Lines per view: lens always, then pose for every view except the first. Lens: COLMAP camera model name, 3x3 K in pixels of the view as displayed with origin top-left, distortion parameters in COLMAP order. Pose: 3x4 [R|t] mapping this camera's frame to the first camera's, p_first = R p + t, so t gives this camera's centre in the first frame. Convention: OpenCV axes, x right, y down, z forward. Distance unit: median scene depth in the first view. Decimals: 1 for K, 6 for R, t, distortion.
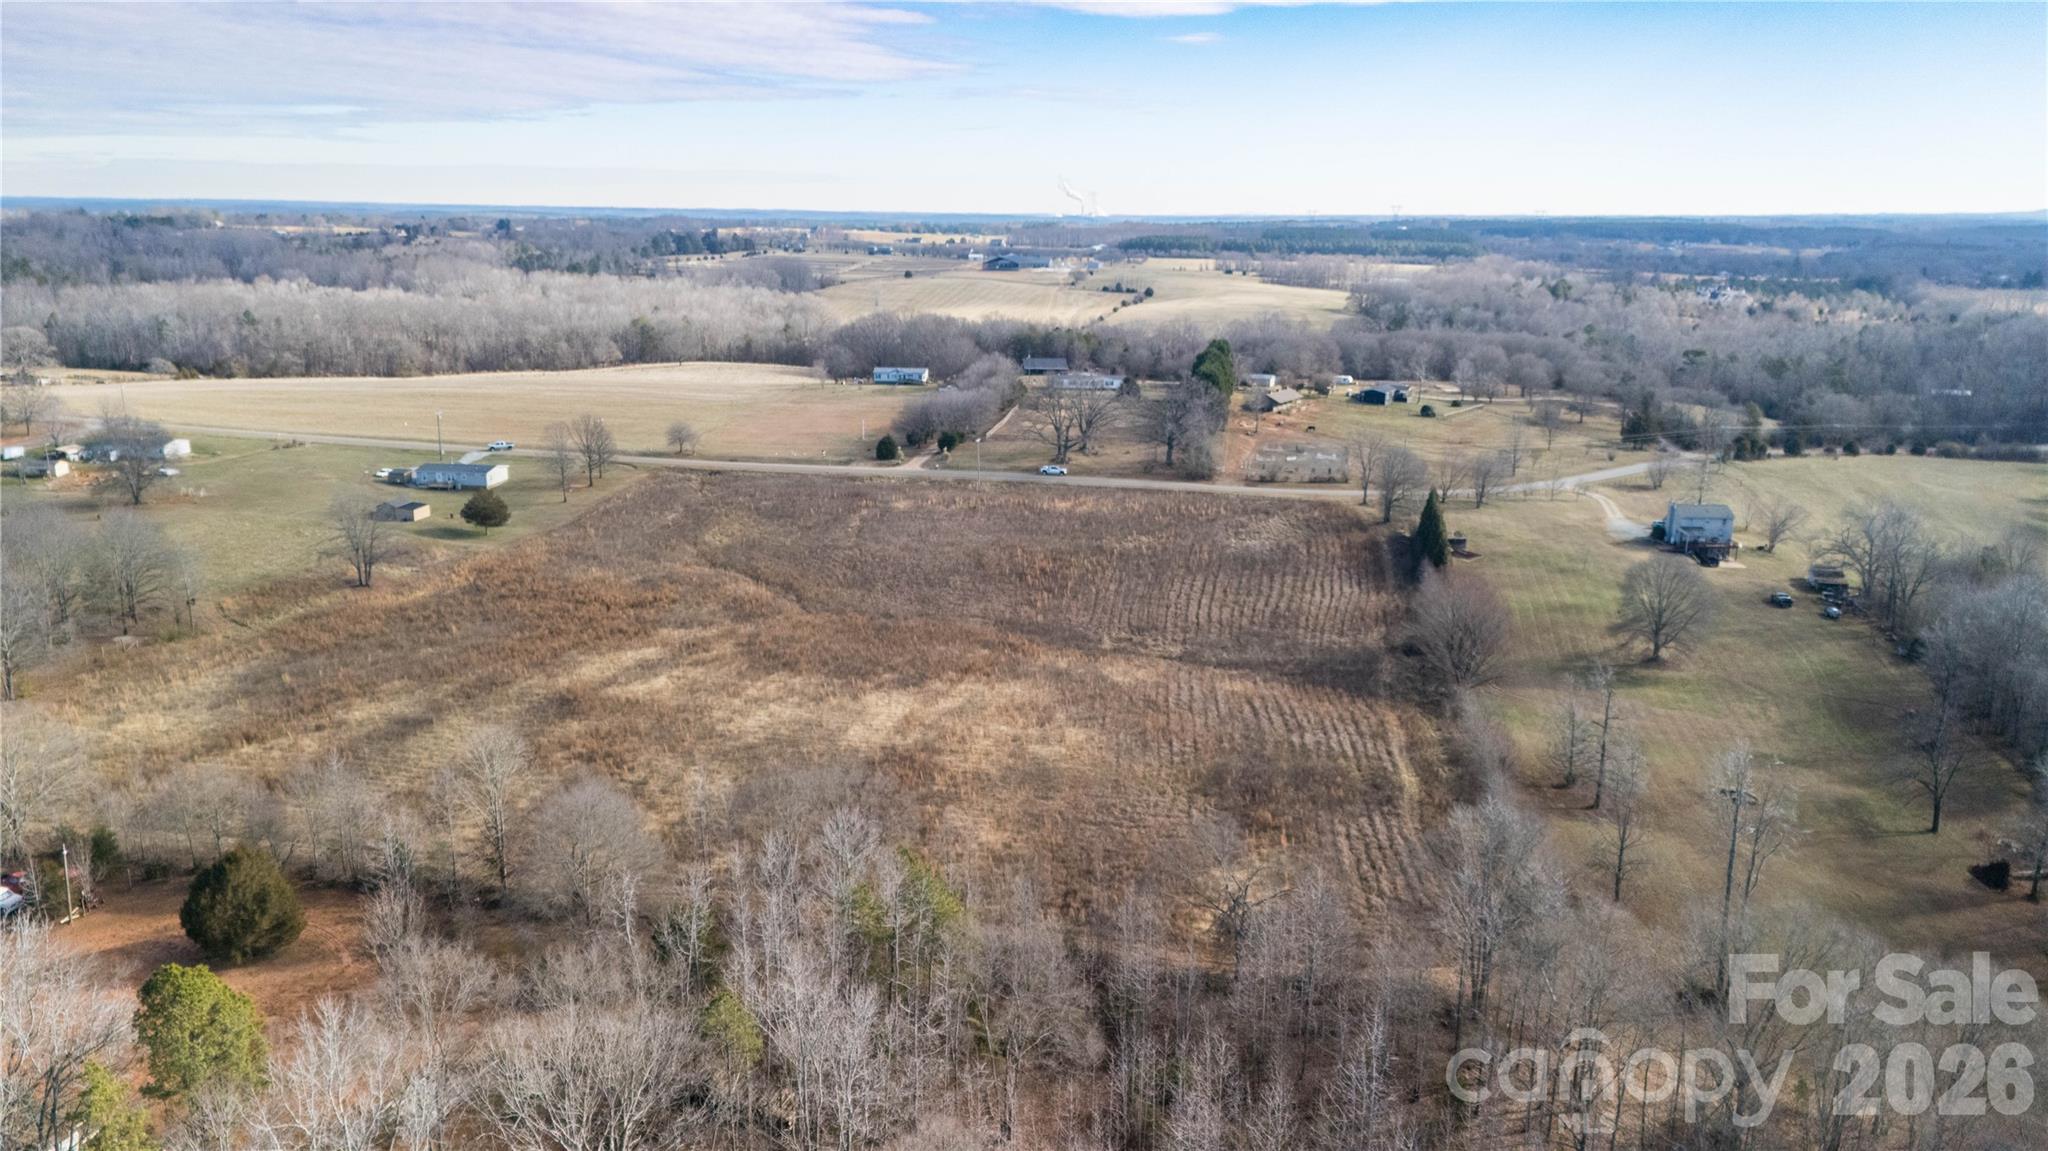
lens RADIAL K [[1559.4, 0, 1024.0], [0, 1559.4, 575.5], [0, 0, 1]] dist [0.083946, -0.077201]
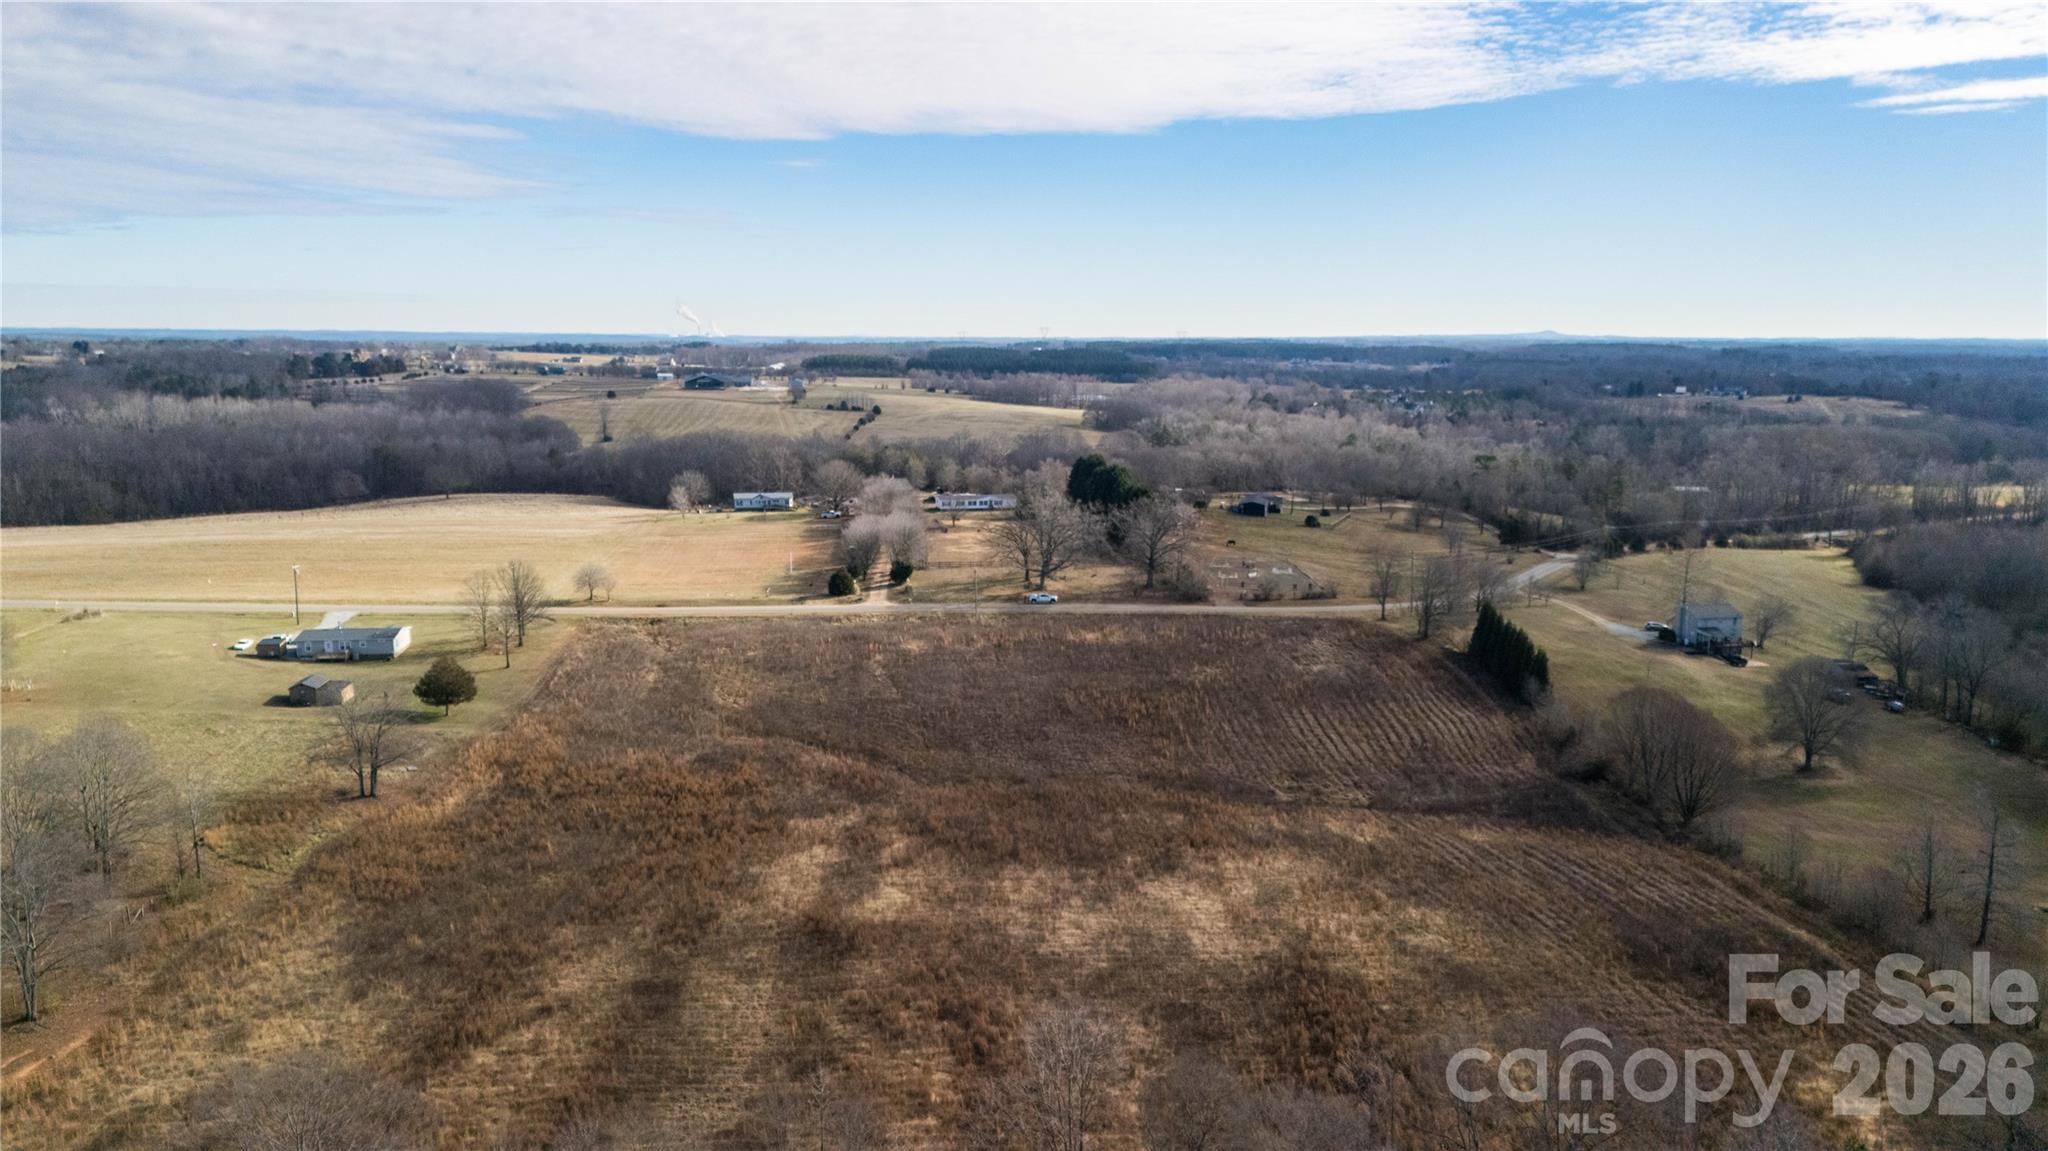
lens RADIAL K [[1559.4, 0, 1024.0], [0, 1559.4, 575.5], [0, 0, 1]] dist [0.083946, -0.077201]
pose [[0.966188, -0.043839, 0.254084, -0.155178], [0.062730, 0.995797, -0.066728, -0.014979], [-0.250091, 0.080410, 0.964878, 0.091103]]
